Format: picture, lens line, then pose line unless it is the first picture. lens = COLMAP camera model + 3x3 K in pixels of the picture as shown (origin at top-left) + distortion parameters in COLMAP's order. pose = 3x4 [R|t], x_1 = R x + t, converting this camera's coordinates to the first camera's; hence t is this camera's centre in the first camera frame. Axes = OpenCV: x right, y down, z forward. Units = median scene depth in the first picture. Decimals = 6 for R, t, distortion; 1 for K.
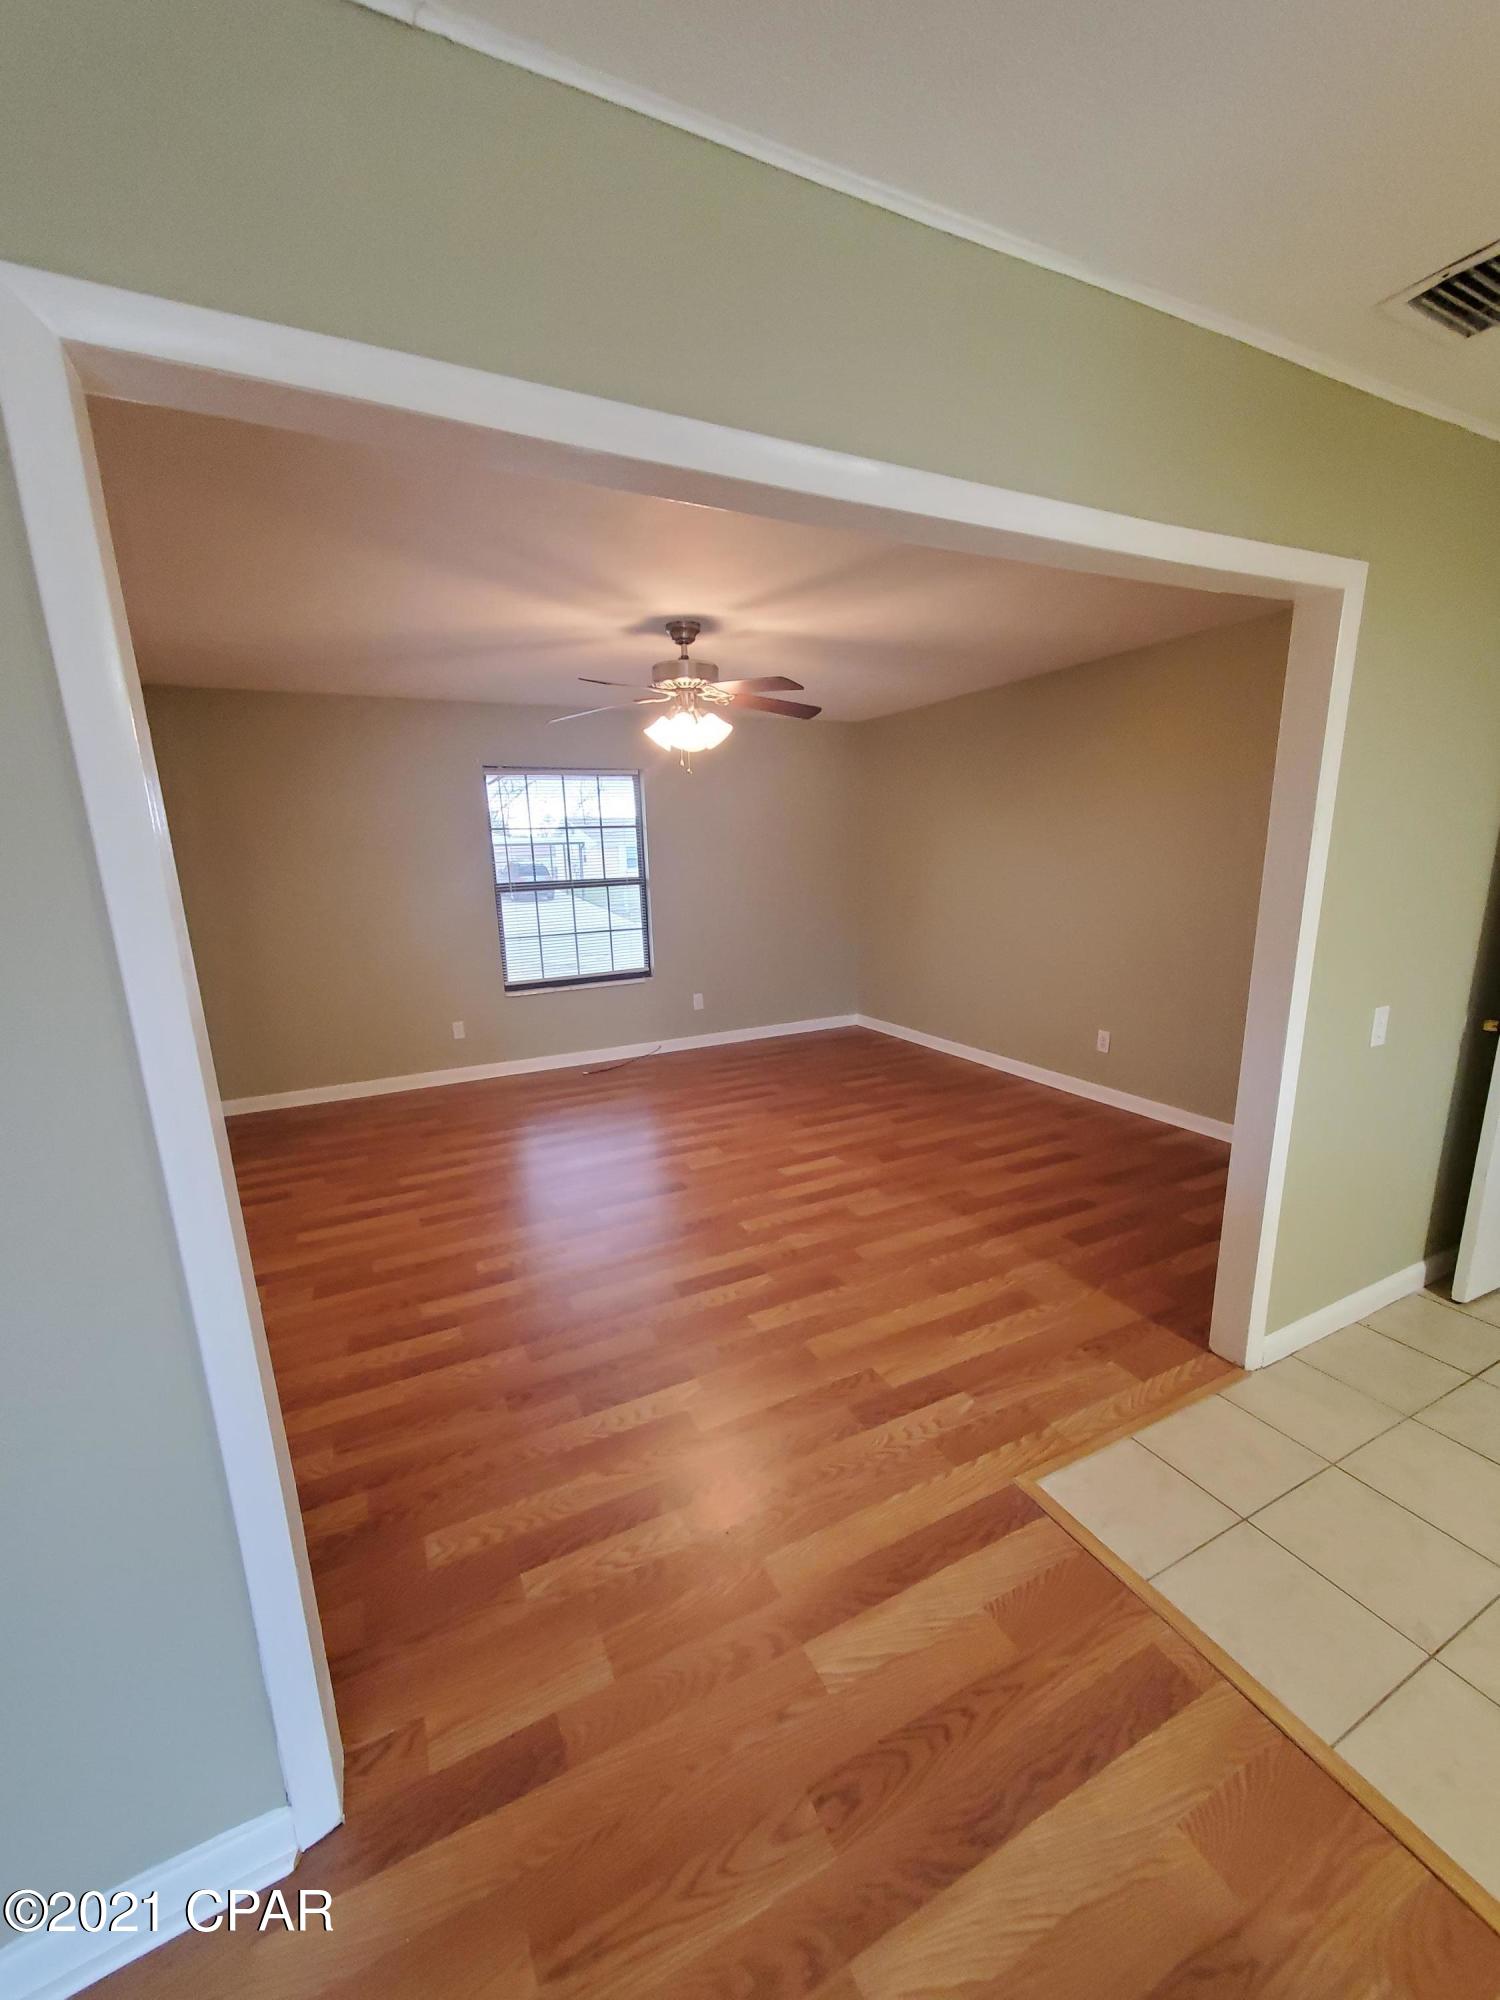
lens RADIAL K [[793.6, 0, 746.4], [0, 793.6, 1030.0], [0, 0, 1]] dist [0.000002, 0.003443]
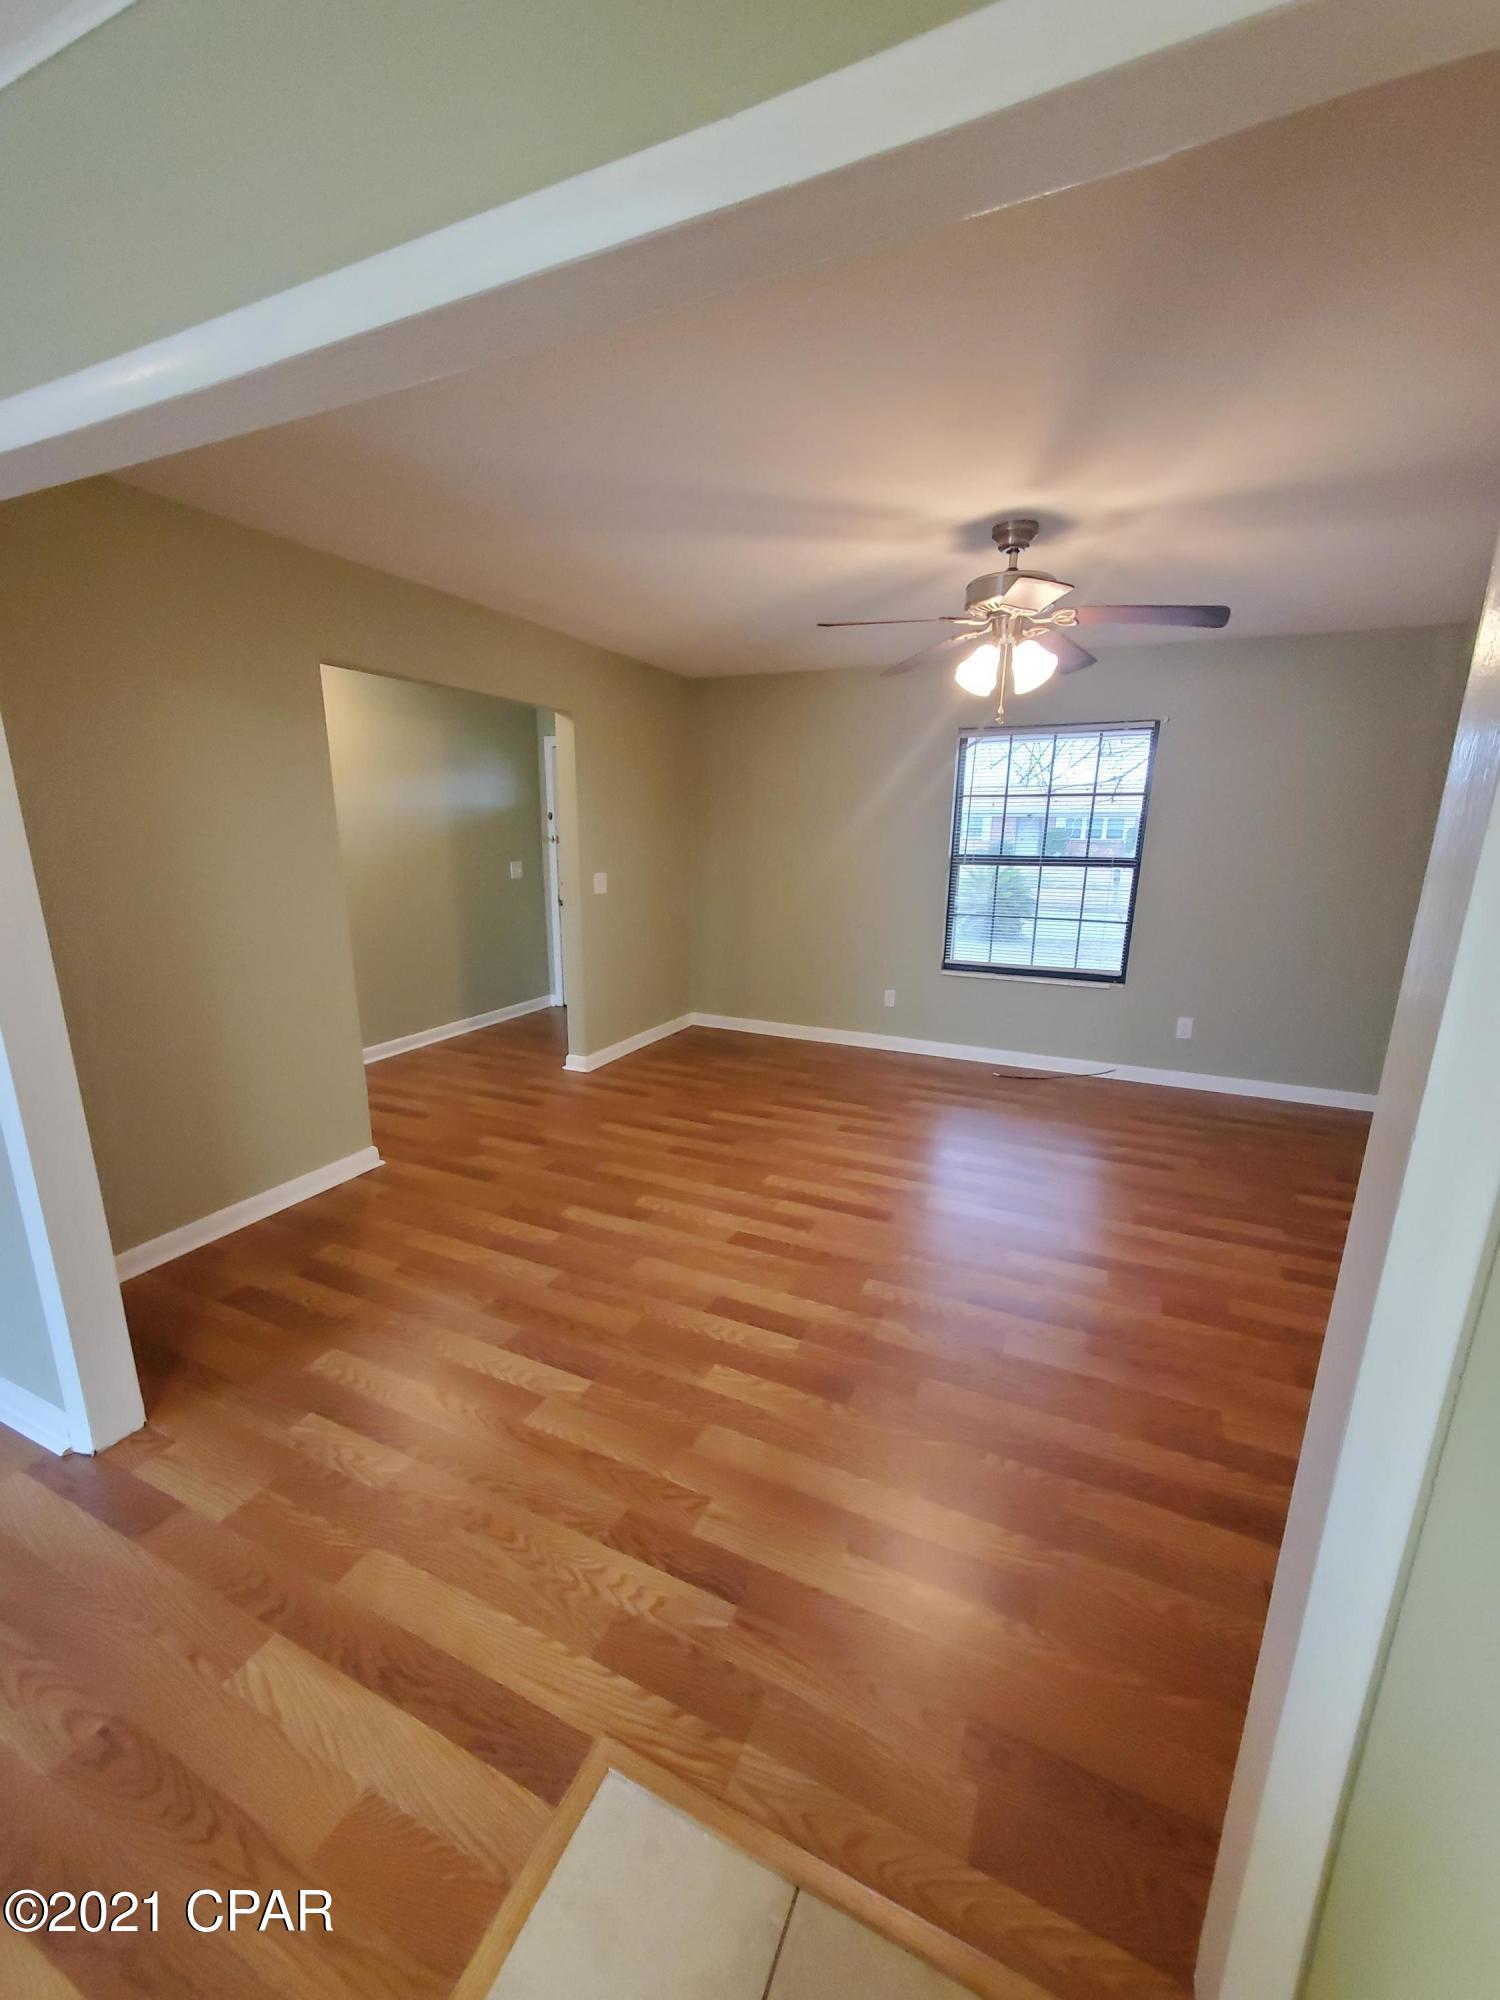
lens RADIAL K [[793.6, 0, 746.4], [0, 793.6, 1030.0], [0, 0, 1]] dist [0.000002, 0.003443]
pose [[0.622311, 0.228342, -0.748725, 0.448730], [-0.203426, 0.970819, 0.126995, -0.081386], [0.755875, 0.073280, 0.650602, 0.339809]]
